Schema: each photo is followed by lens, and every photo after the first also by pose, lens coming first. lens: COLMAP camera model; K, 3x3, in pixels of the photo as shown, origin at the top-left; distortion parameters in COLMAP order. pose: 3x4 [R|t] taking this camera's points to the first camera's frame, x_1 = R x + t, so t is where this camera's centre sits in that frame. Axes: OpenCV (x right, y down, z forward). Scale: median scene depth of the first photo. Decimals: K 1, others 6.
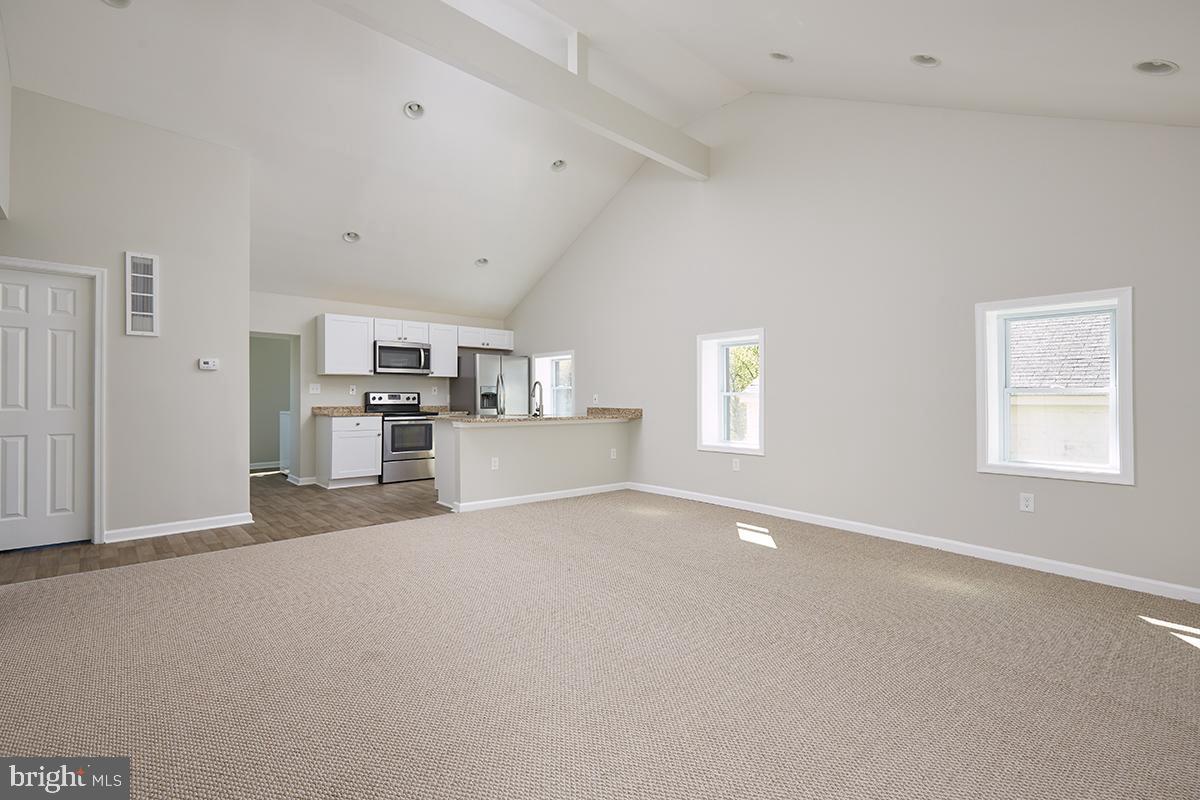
lens RADIAL K [[549.6, 0, 602.8], [0, 549.6, 396.2], [0, 0, 1]] dist [0.004003, -0.000020]
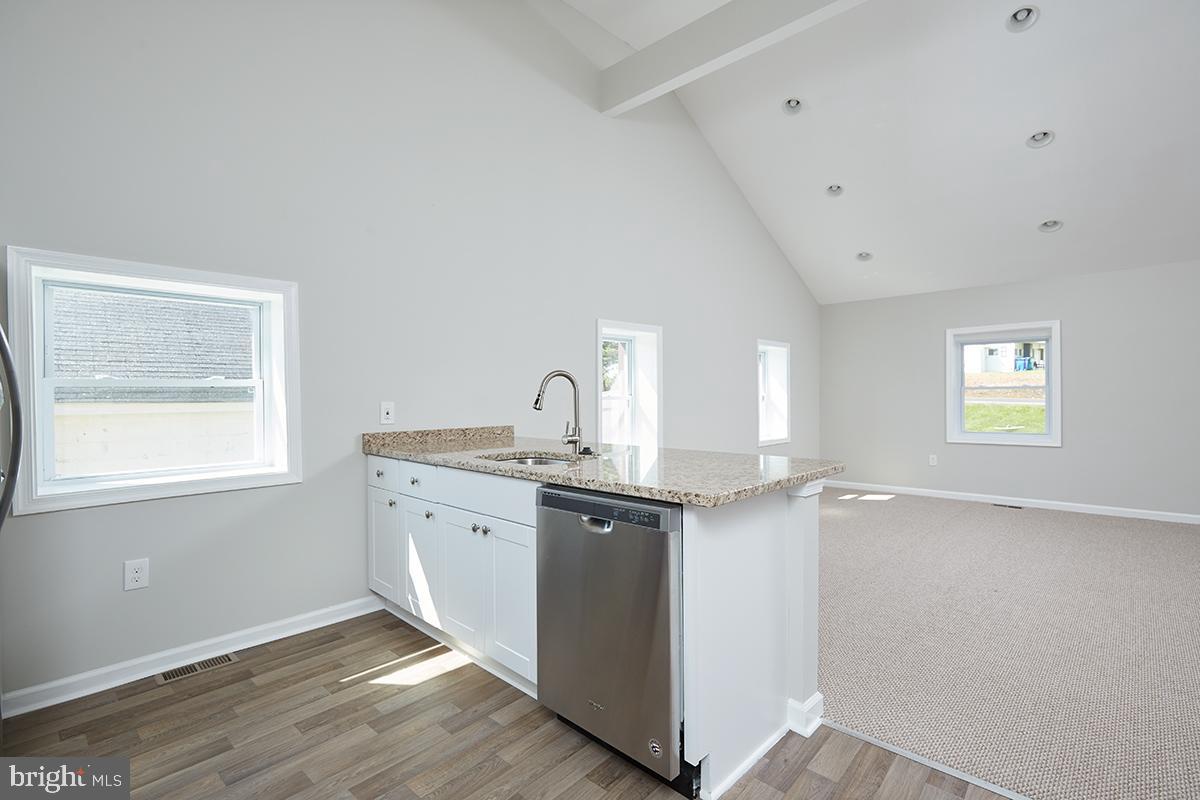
lens RADIAL K [[549.6, 0, 602.8], [0, 549.6, 396.2], [0, 0, 1]] dist [0.004003, -0.000020]
pose [[-0.078004, -0.001943, 0.996951, -0.447614], [0.006607, 0.999975, 0.002466, -0.008327], [-0.996931, 0.006780, -0.077989, 0.846159]]
